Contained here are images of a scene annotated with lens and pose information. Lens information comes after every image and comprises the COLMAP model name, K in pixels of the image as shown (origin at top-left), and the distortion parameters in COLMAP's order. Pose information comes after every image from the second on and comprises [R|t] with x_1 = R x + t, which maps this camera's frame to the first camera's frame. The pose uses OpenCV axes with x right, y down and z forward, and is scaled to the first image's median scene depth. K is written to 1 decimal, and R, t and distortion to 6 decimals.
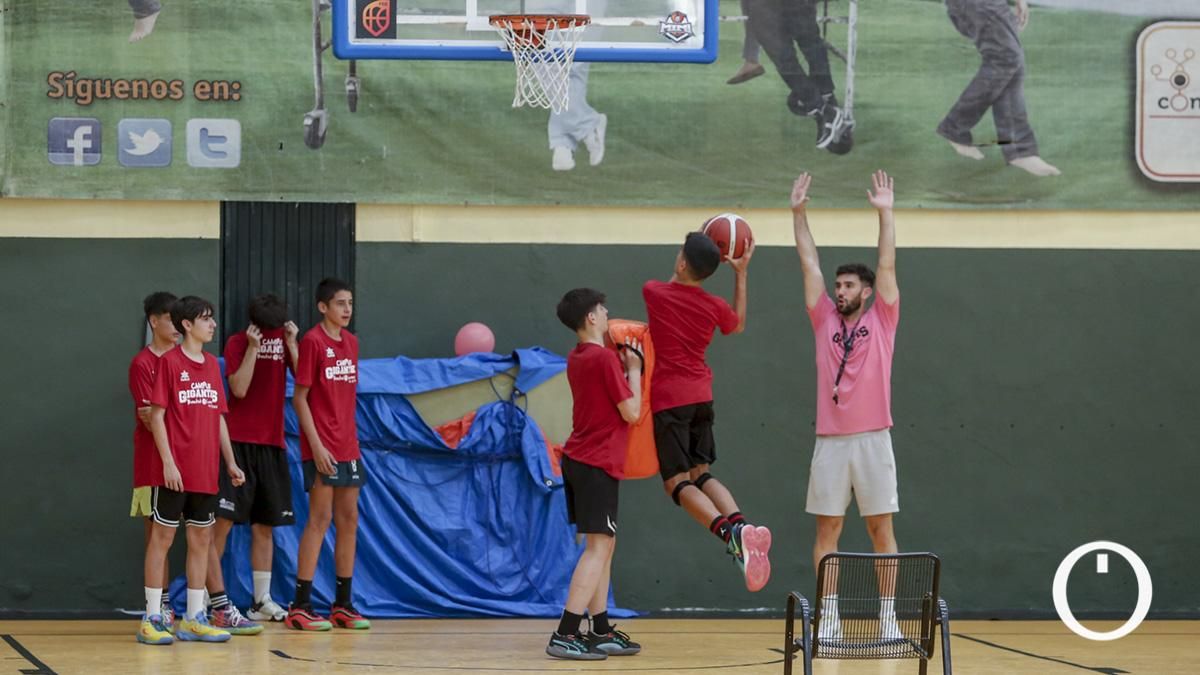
lens RADIAL K [[5044.2, 0, 599.5], [0, 5044.2, 335.6], [0, 0, 1]] dist [-0.203189, 0.000000]
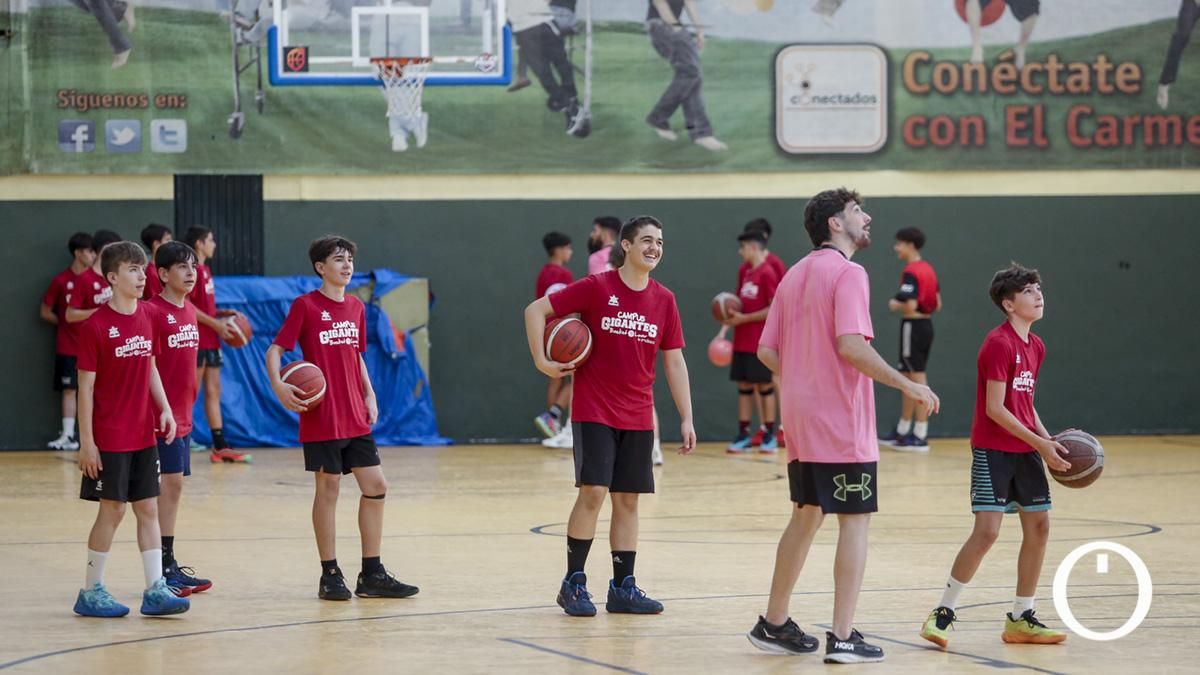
lens RADIAL K [[5708.1, 0, 600.8], [0, 5708.1, 336.9], [0, 0, 1]] dist [0.677553, 0.000000]
pose [[0.996728, -0.017427, 0.078927, -0.083860], [0.016326, 0.999761, 0.014565, -0.000944], [-0.079162, -0.013229, 0.996774, -0.718008]]
